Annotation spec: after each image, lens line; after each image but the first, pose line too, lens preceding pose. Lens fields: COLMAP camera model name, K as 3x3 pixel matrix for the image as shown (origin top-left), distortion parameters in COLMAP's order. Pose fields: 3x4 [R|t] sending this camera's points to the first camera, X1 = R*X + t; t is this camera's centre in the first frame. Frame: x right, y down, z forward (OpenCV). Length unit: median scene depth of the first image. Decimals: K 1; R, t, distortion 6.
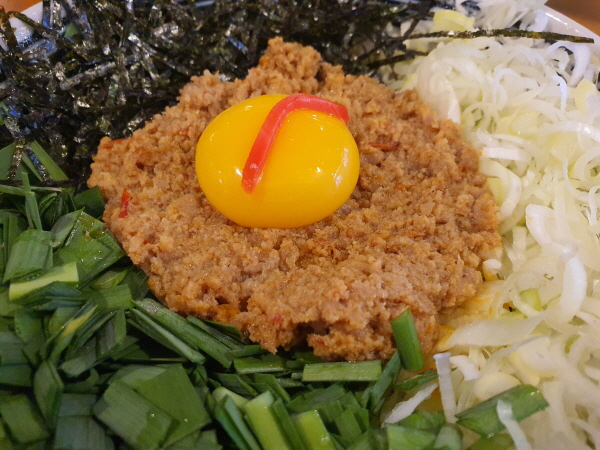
lens RADIAL K [[502.1, 0, 300.0], [0, 502.1, 225.0], [0, 0, 1]] dist [0.010560, -0.096718]
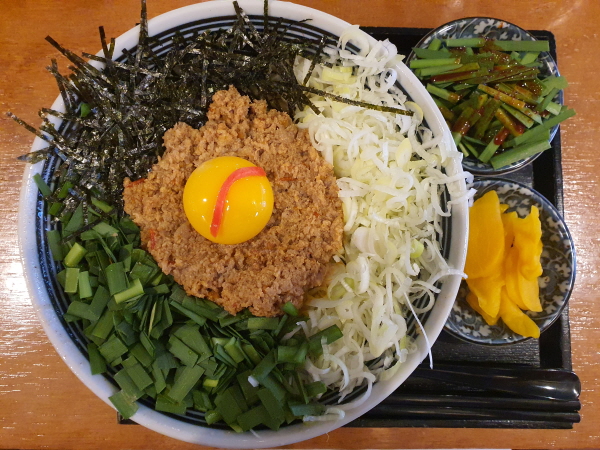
lens RADIAL K [[502.1, 0, 300.0], [0, 502.1, 225.0], [0, 0, 1]] dist [0.010560, -0.096718]
pose [[0.997047, -0.074525, -0.018507, 0.265962], [0.074228, 0.873654, 0.480852, -0.997251], [-0.019667, -0.480806, 0.876607, -0.705928]]
